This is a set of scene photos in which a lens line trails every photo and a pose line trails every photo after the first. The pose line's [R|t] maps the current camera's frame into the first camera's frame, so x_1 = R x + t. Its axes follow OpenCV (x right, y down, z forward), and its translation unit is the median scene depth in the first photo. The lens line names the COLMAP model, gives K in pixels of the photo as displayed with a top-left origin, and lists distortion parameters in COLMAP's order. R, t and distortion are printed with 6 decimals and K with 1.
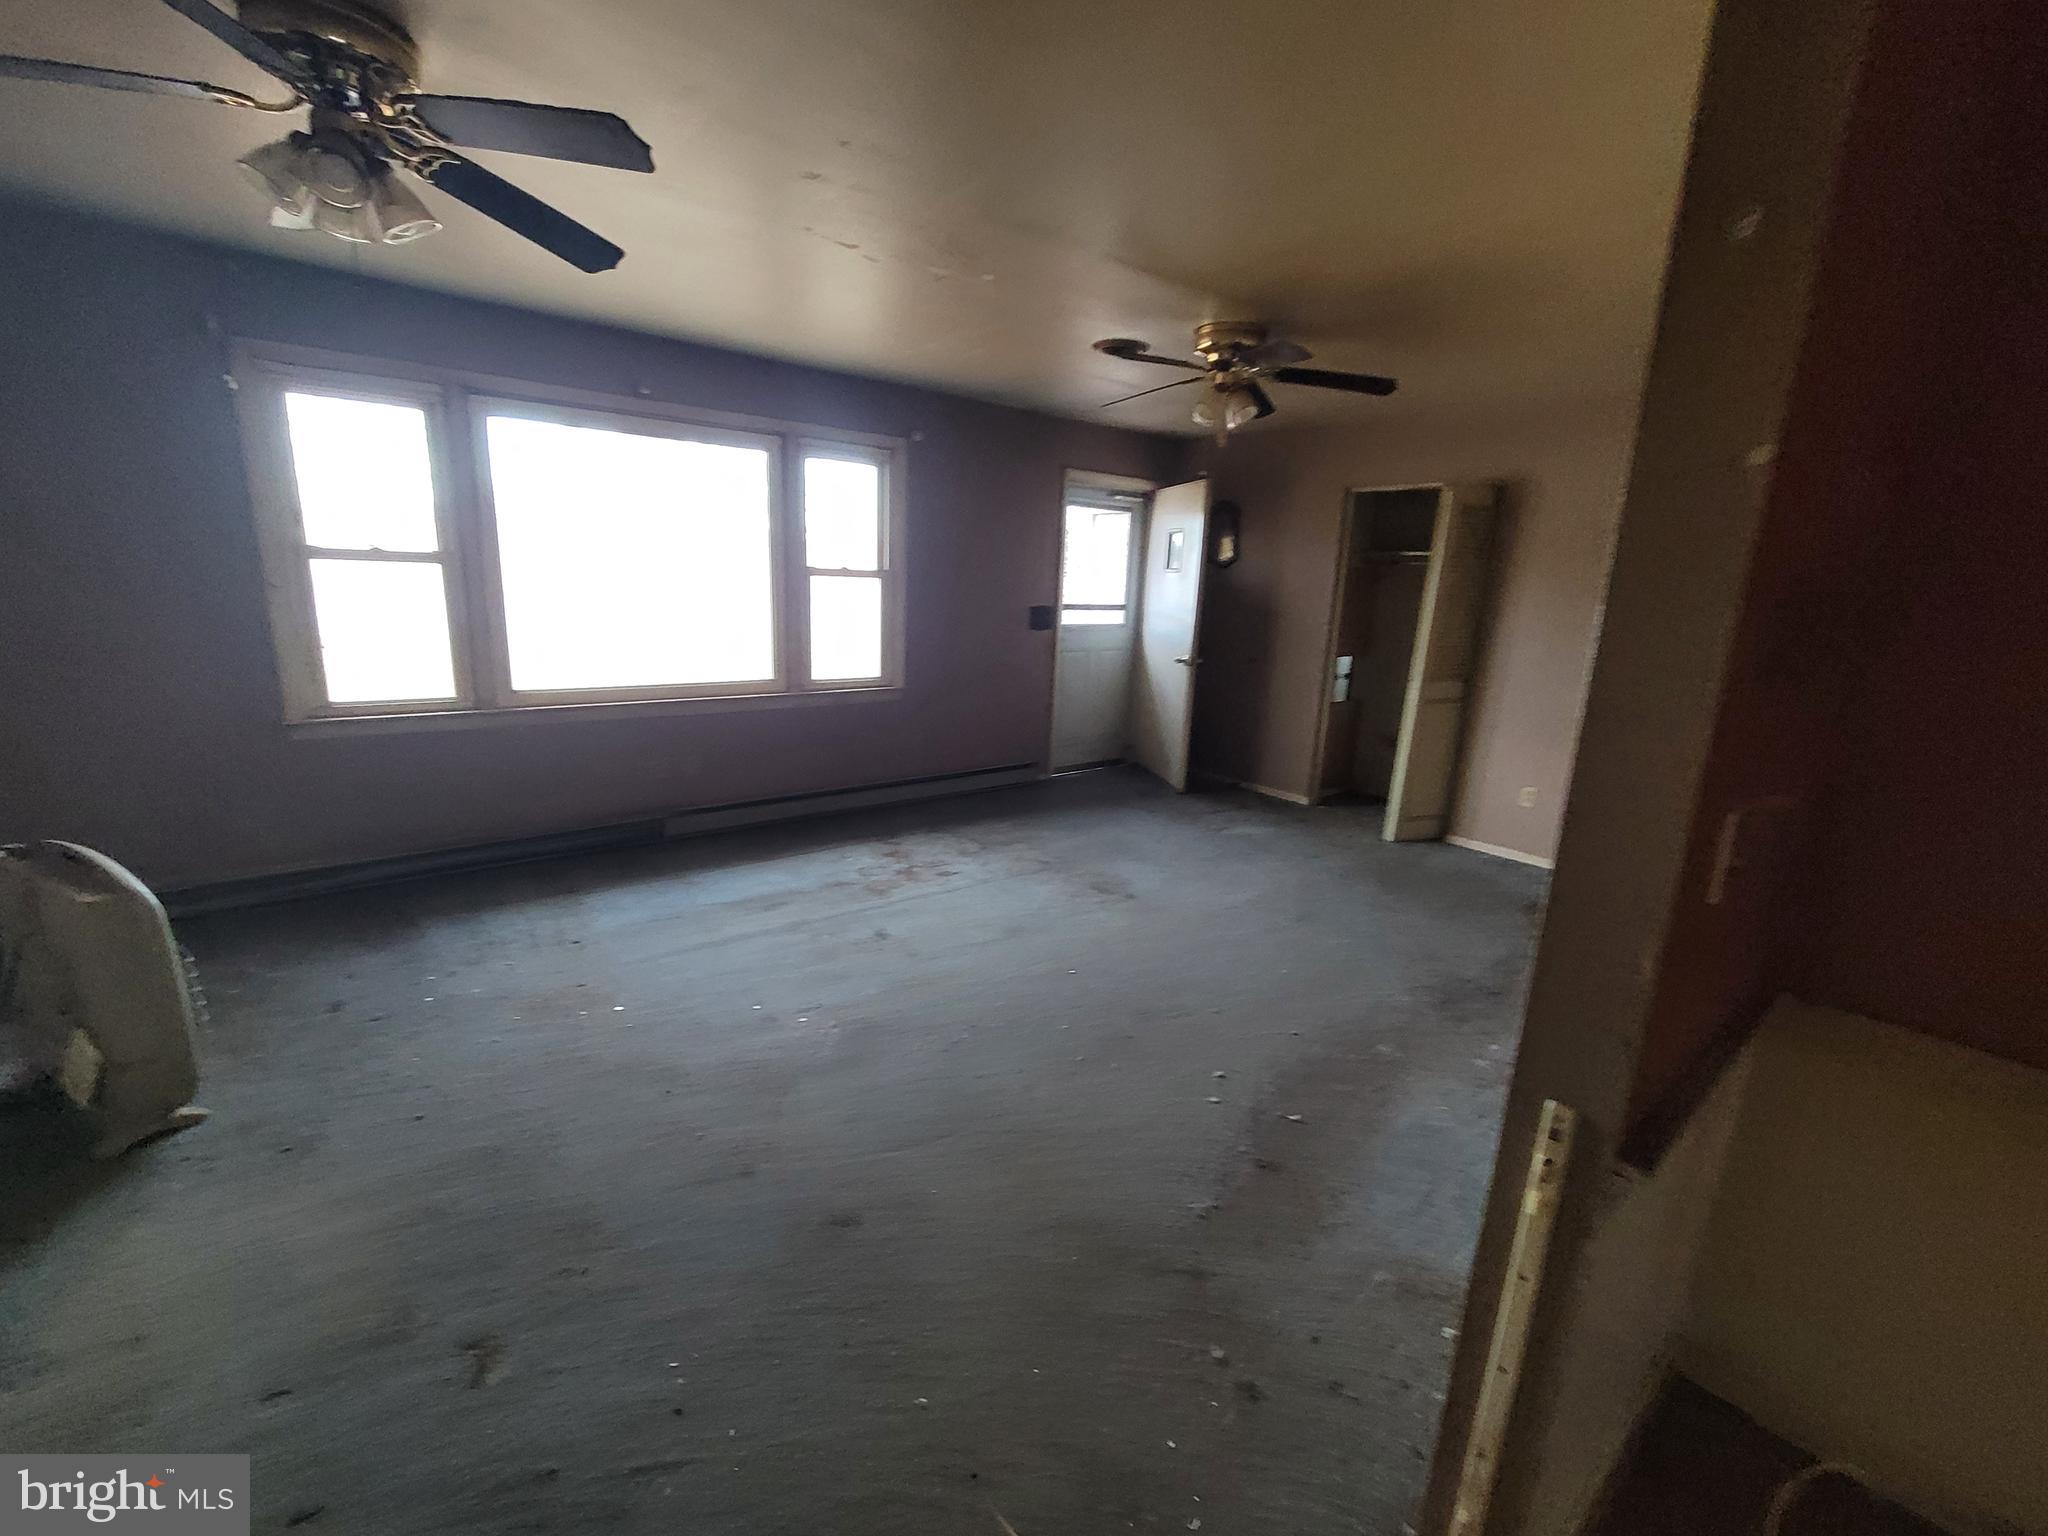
lens RADIAL K [[865.3, 0, 1019.0], [0, 865.3, 767.1], [0, 0, 1]] dist [0.000949, 0.000258]
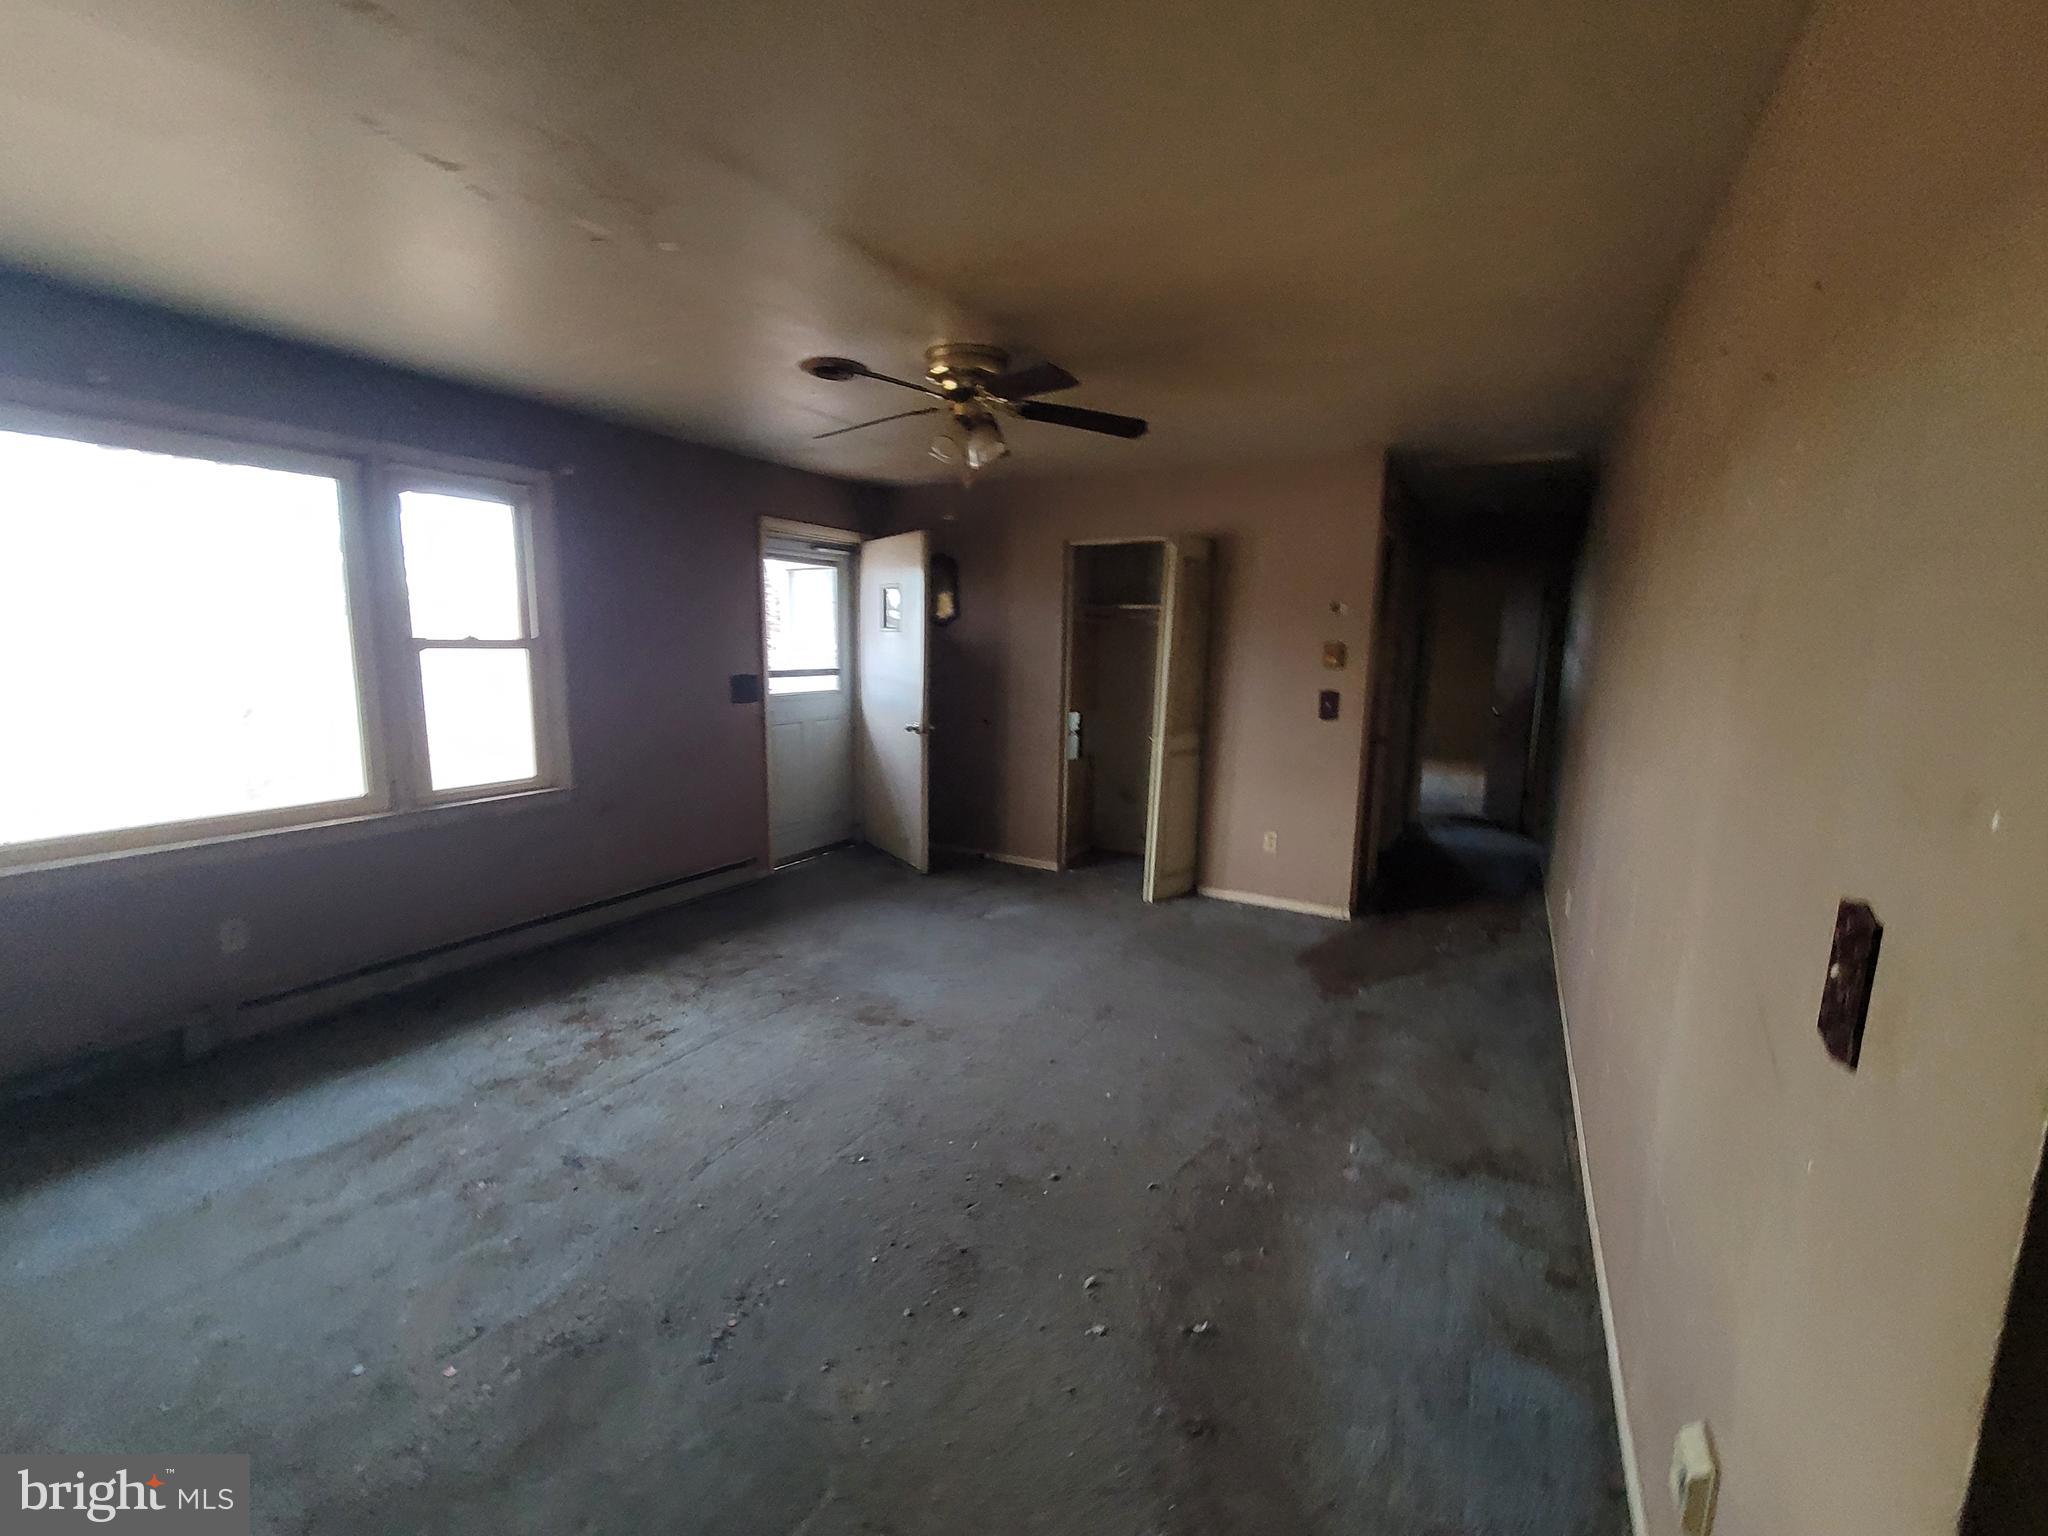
lens RADIAL K [[873.5, 0, 1024.0], [0, 873.5, 768.0], [0, 0, 1]] dist [0.027105, -0.022188]
pose [[0.934857, -0.080558, 0.345763, -0.027199], [0.102988, 0.993573, -0.046964, -0.032016], [-0.339758, 0.079514, 0.937146, 0.130191]]
